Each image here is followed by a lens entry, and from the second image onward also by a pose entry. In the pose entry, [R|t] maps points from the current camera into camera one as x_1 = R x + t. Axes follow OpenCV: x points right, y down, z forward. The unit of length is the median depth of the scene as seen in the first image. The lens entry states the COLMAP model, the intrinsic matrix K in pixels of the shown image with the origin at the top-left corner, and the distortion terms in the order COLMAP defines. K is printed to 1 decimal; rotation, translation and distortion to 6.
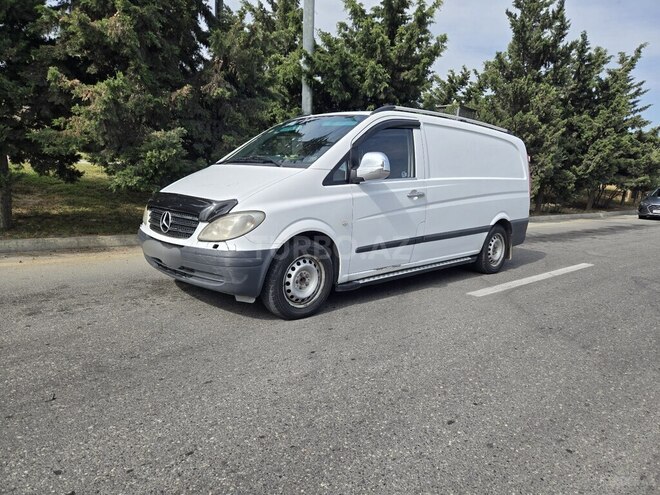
lens RADIAL K [[442.8, 0, 335.6], [0, 442.8, 245.4], [0, 0, 1]] dist [0.066993, -0.054637]
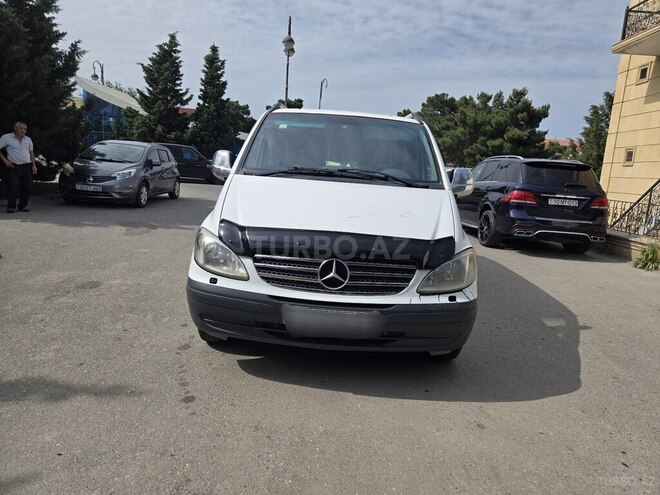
lens RADIAL K [[442.8, 0, 334.2], [0, 442.8, 249.9], [0, 0, 1]] dist [0.066993, -0.054637]
pose [[0.703747, -0.129560, 0.698538, -0.702908], [0.068180, 0.991009, 0.115116, -0.139333], [-0.707172, -0.033386, 0.706253, 0.425644]]
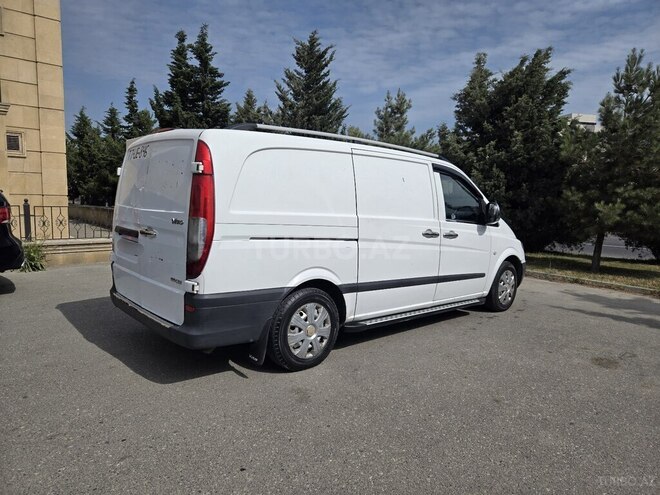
lens RADIAL K [[442.8, 0, 337.7], [0, 442.8, 251.3], [0, 0, 1]] dist [0.066993, -0.054637]
pose [[-0.996307, -0.085128, 0.011170, 0.137769], [-0.079043, 0.960230, 0.267788, -0.397900], [-0.033522, 0.265917, -0.963413, 2.324117]]
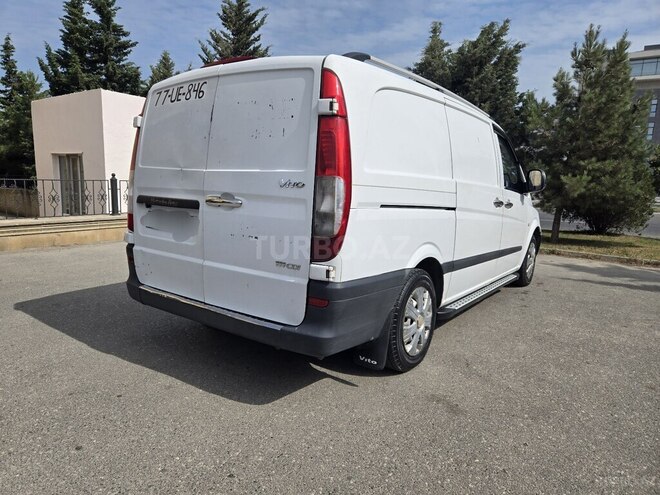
lens RADIAL K [[442.8, 0, 326.1], [0, 442.8, 246.0], [0, 0, 1]] dist [0.066993, -0.054637]
pose [[-0.980648, -0.055205, -0.187837, 0.442470], [-0.107606, 0.953494, 0.281549, -0.316172], [0.163558, 0.296313, -0.940982, 2.151913]]
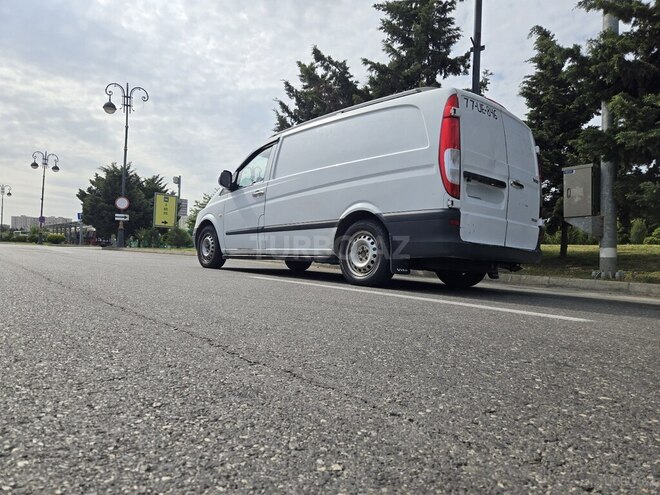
lens RADIAL K [[442.8, 0, 330.4], [0, 442.8, 249.4], [0, 0, 1]] dist [0.066993, -0.054637]
pose [[-0.028993, -0.068288, -0.997244, 1.428228], [-0.207950, 0.976248, -0.060805, 0.076733], [0.977710, 0.205614, -0.042504, 1.277343]]
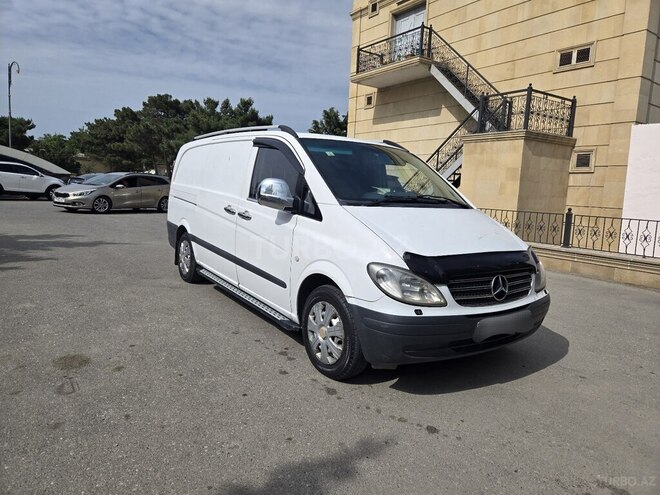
lens RADIAL K [[442.8, 0, 332.3], [0, 442.8, 243.3], [0, 0, 1]] dist [0.066993, -0.054637]
pose [[0.151563, -0.166760, 0.974279, -1.007593], [0.099833, 0.983208, 0.152758, -0.240357], [-0.983393, 0.074112, 0.165666, 0.958467]]
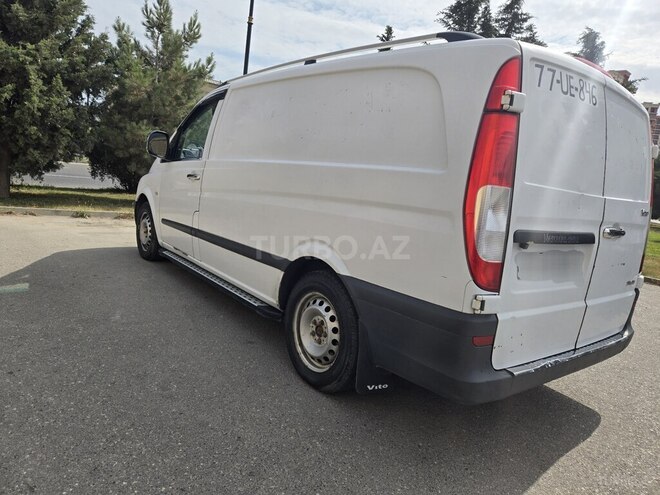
lens RADIAL K [[442.8, 0, 327.6], [0, 442.8, 241.2], [0, 0, 1]] dist [0.066993, -0.054637]
pose [[-0.097998, 0.091771, -0.990946, 1.008282], [-0.269663, 0.956038, 0.115206, -0.162123], [0.957955, 0.278512, -0.068943, 1.326262]]
